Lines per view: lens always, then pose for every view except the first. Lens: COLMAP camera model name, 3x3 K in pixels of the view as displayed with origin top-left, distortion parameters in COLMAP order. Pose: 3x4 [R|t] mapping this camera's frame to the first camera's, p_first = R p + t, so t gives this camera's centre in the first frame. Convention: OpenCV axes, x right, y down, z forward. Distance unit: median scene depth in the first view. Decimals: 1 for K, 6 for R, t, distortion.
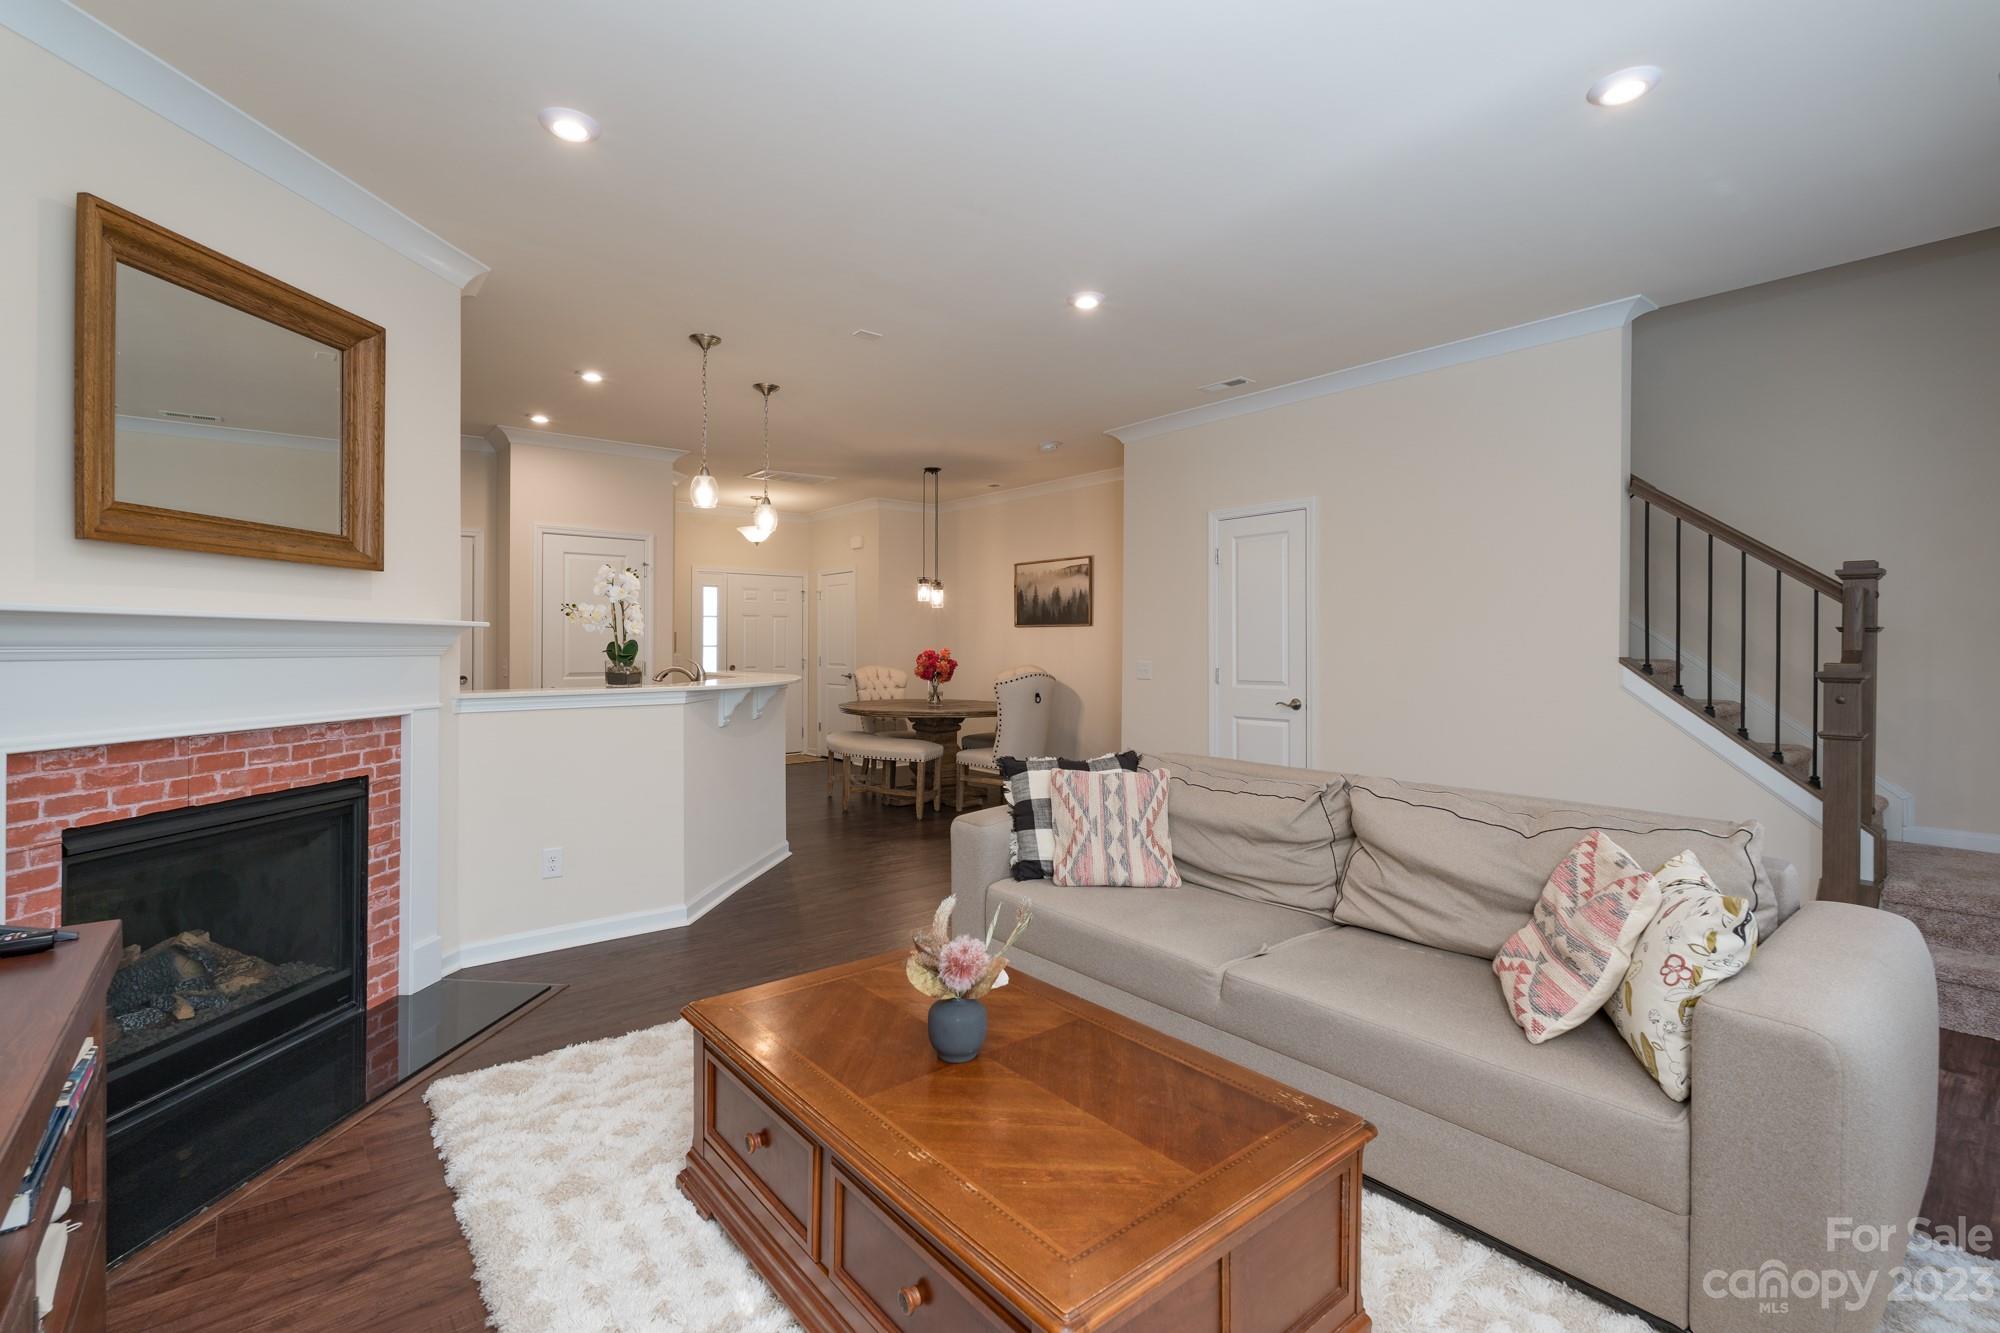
lens RADIAL K [[908.3, 0, 997.6], [0, 908.3, 654.3], [0, 0, 1]] dist [-0.004276, 0.001121]
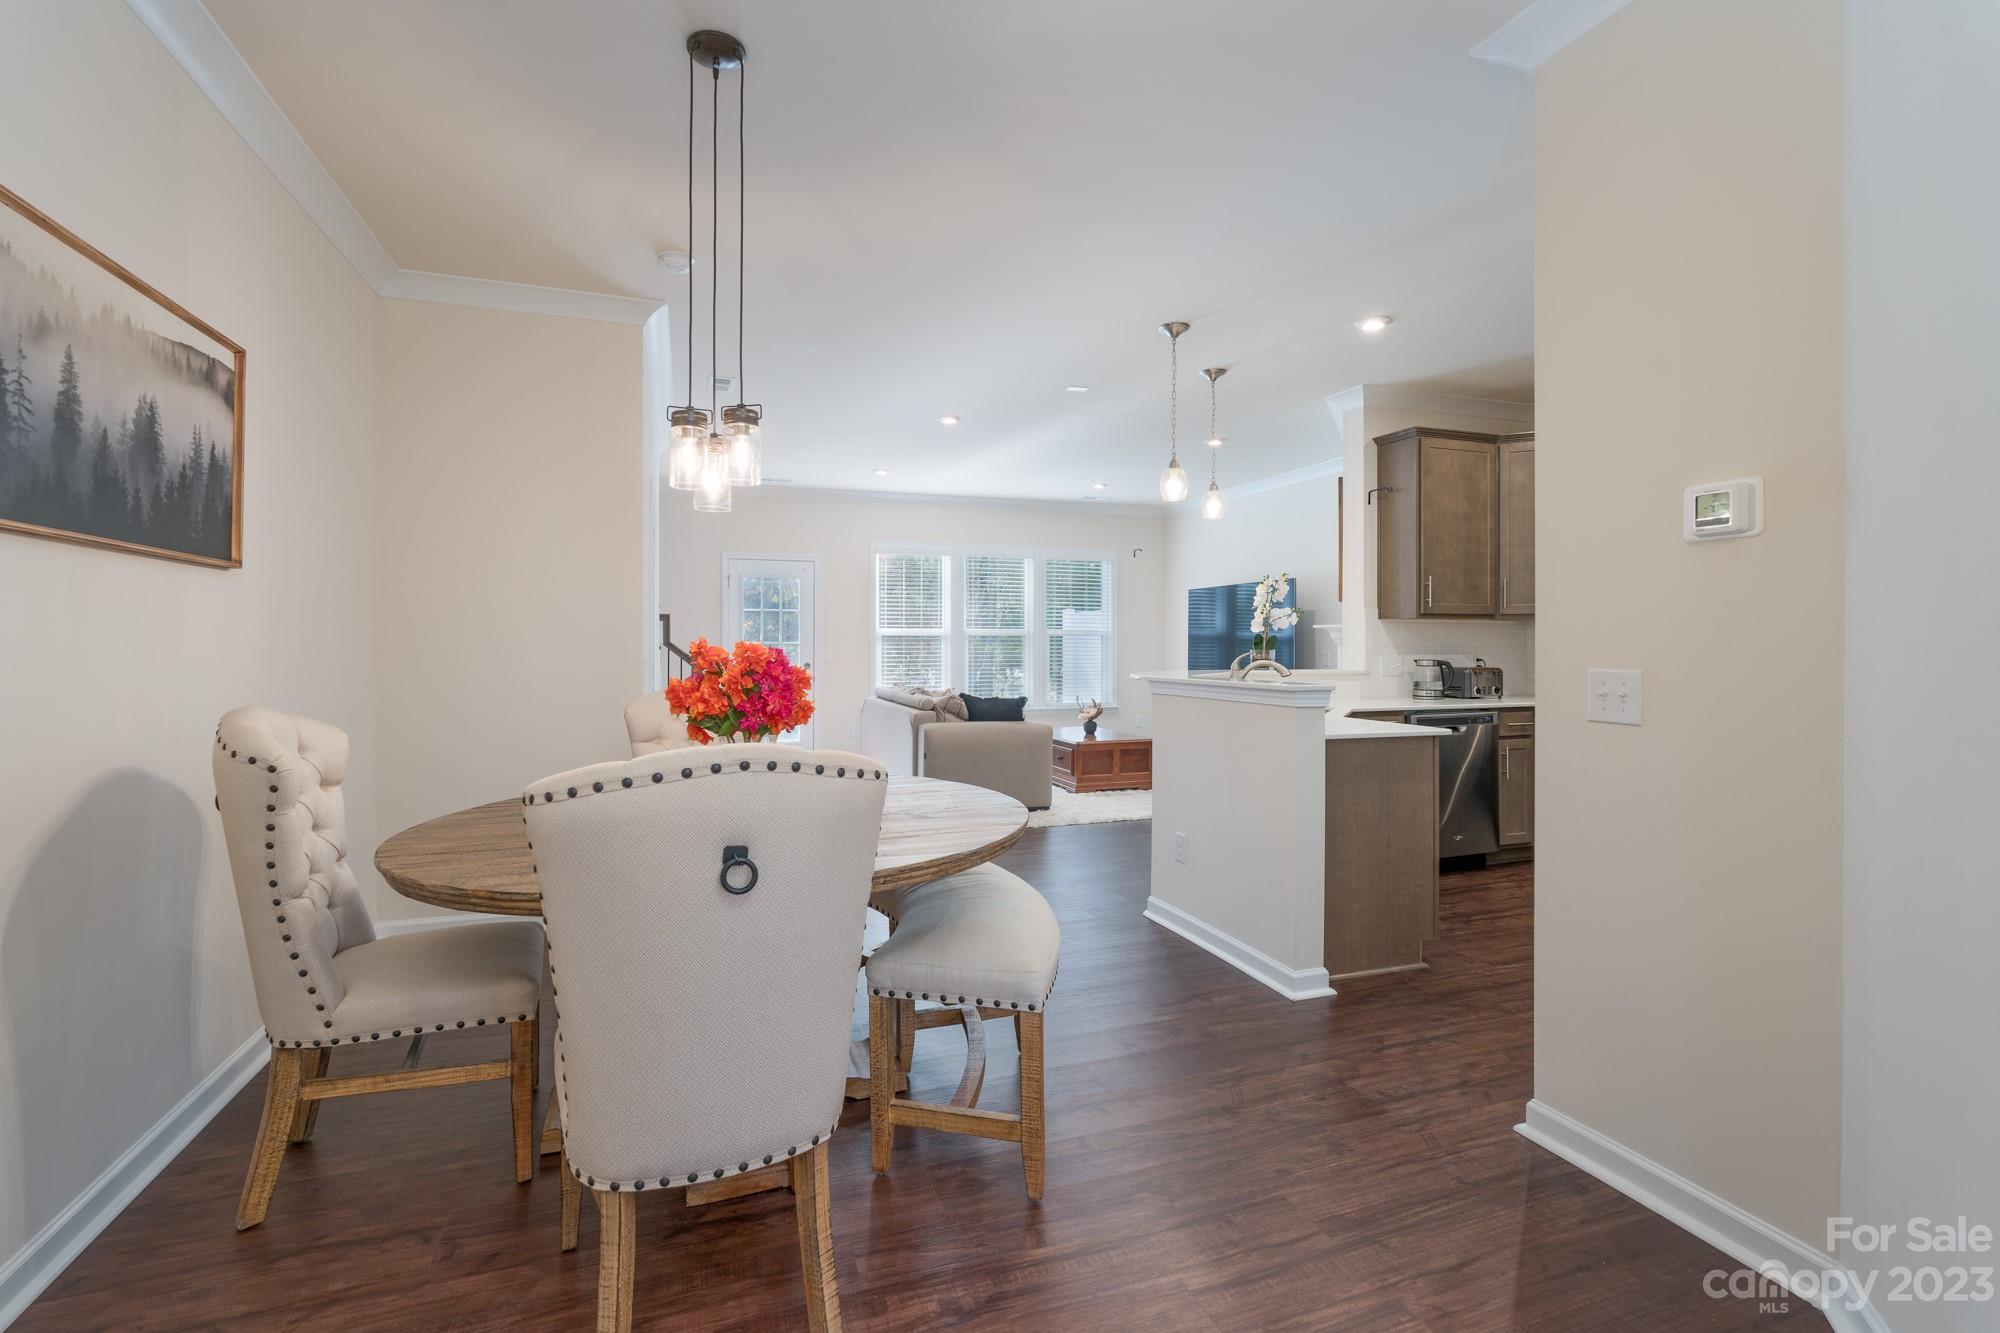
lens RADIAL K [[908.3, 0, 990.5], [0, 908.3, 639.4], [0, 0, 1]] dist [-0.004276, 0.001121]
pose [[-0.939288, 0.000201, 0.343129, -0.625994], [0.002270, 0.999982, 0.005629, -0.021279], [-0.343121, 0.006066, -0.939272, 3.006939]]
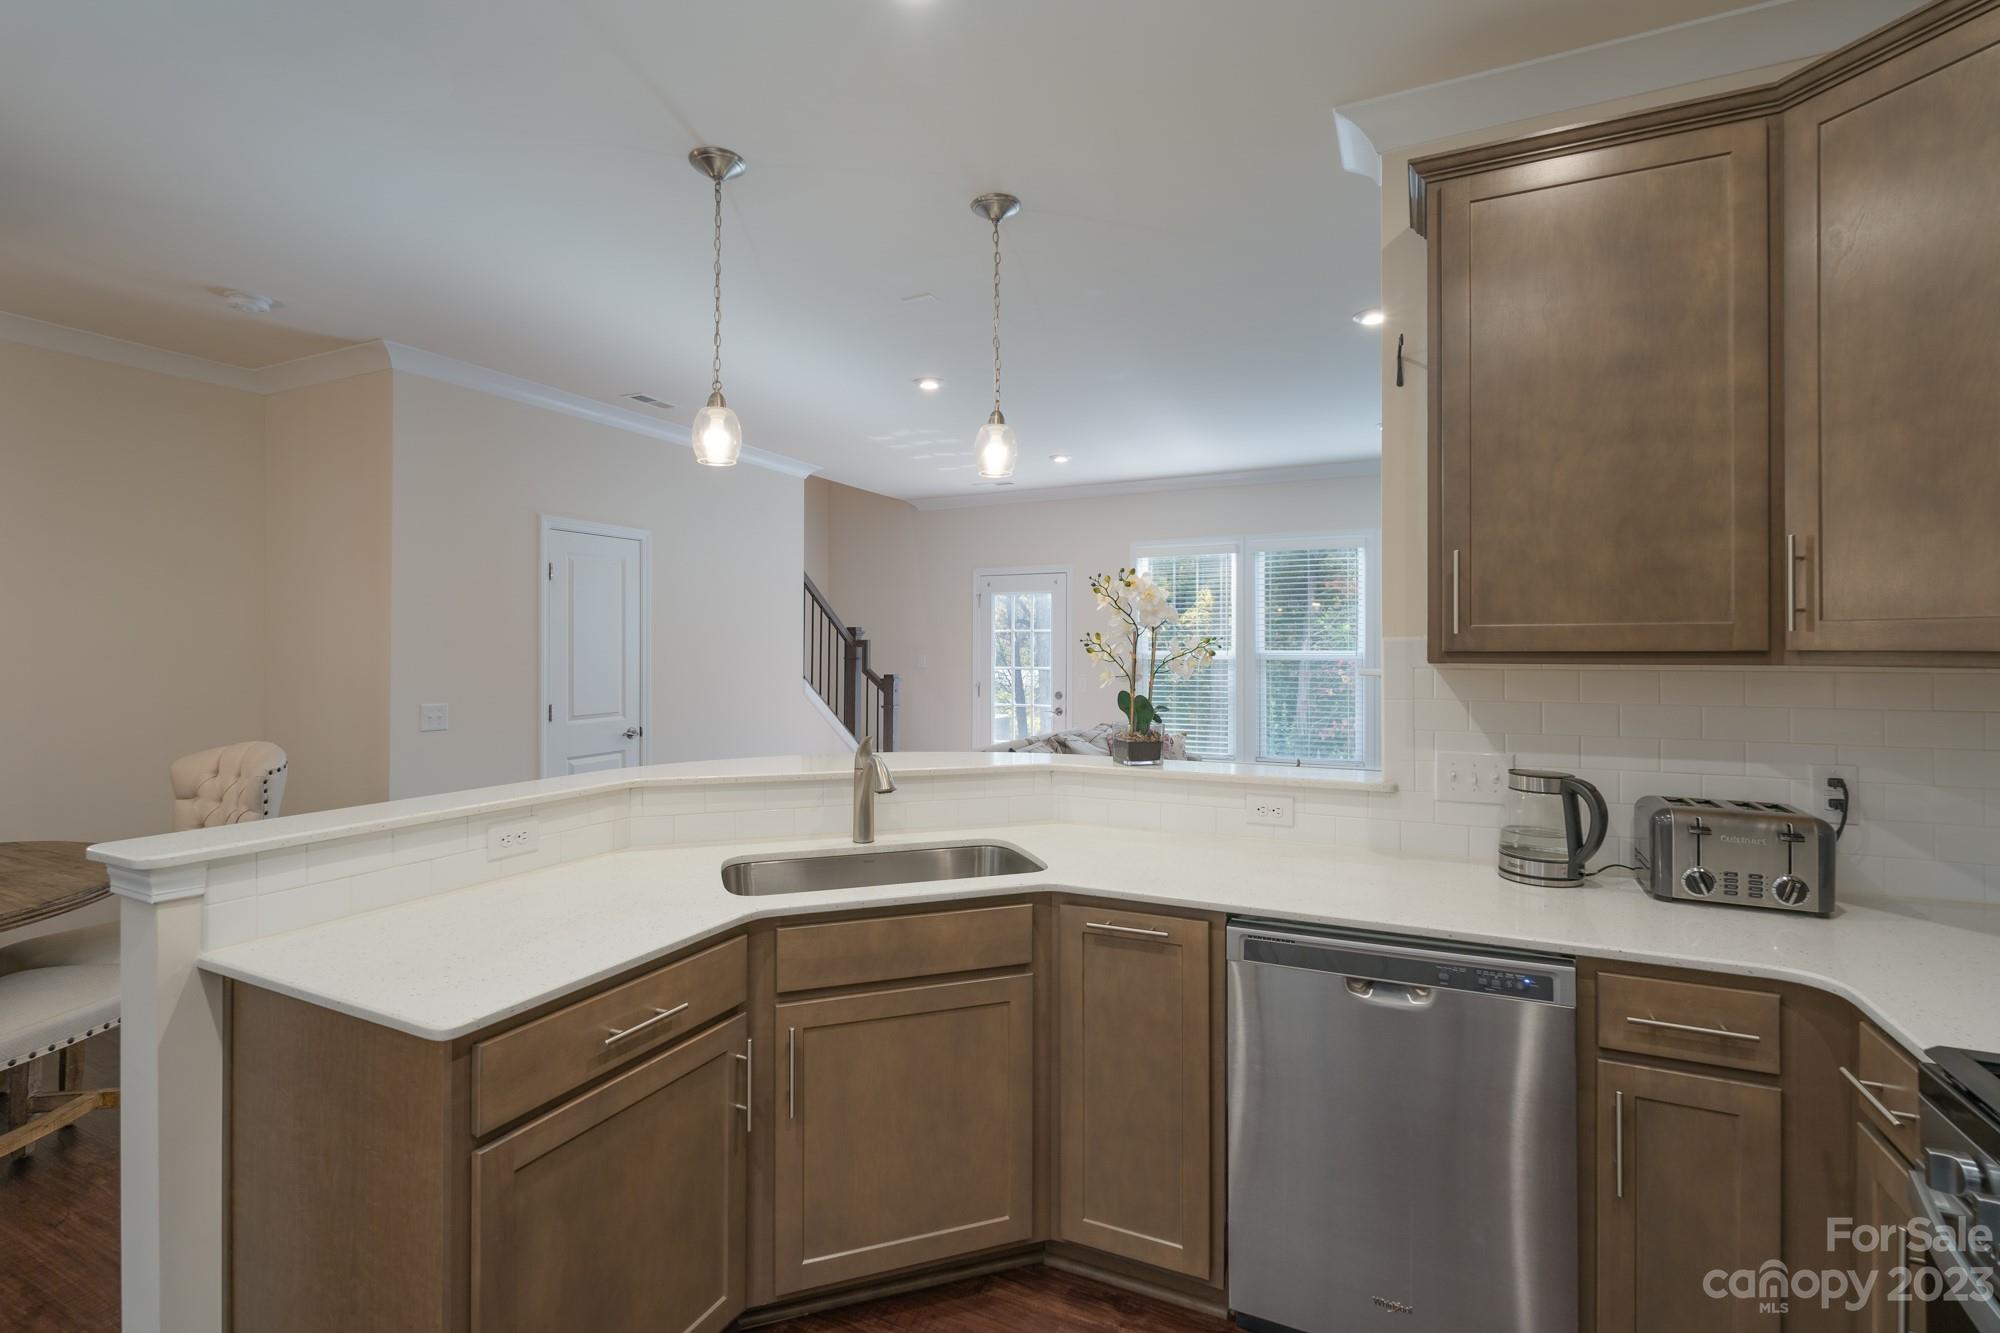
lens RADIAL K [[908.3, 0, 985.4], [0, 908.3, 637.2], [0, 0, 1]] dist [-0.004276, 0.001121]
pose [[-0.422034, 0.010063, 0.906524, -1.216837], [0.011623, 0.999916, -0.005689, -0.066383], [-0.906506, 0.008135, -0.422115, 1.749896]]
